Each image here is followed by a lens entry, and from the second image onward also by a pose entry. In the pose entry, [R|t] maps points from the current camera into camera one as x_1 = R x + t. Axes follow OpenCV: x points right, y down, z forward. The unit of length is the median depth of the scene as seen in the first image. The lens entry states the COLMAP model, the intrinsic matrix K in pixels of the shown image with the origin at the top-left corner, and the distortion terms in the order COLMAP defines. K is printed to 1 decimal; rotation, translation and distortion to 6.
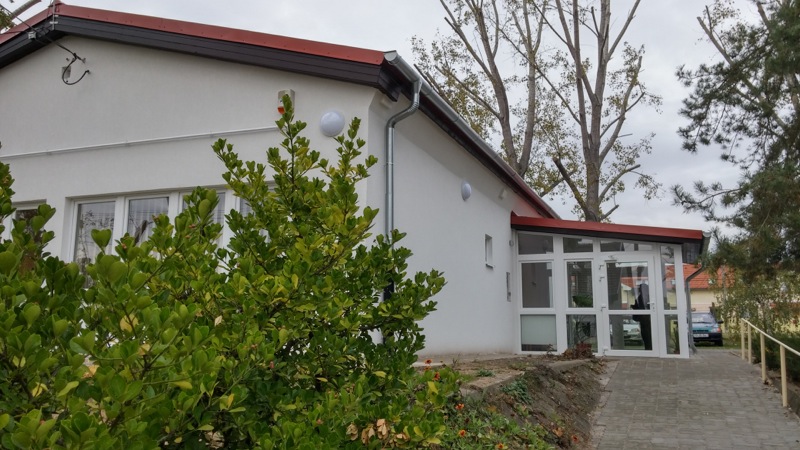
lens RADIAL K [[676.3, 0, 400.5], [0, 676.3, 220.1], [0, 0, 1]] dist [0.072944, -0.070654]
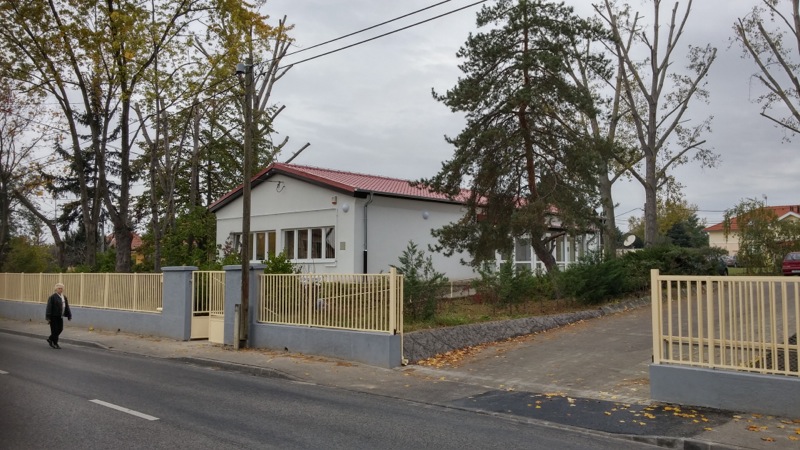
lens RADIAL K [[676.3, 0, 399.7], [0, 676.3, 224.4], [0, 0, 1]] dist [0.072944, -0.070654]
pose [[0.923627, -0.030746, -0.382058, 1.293110], [0.068509, 0.993969, 0.085630, -0.310769], [0.377121, -0.105265, 0.920162, -1.757621]]
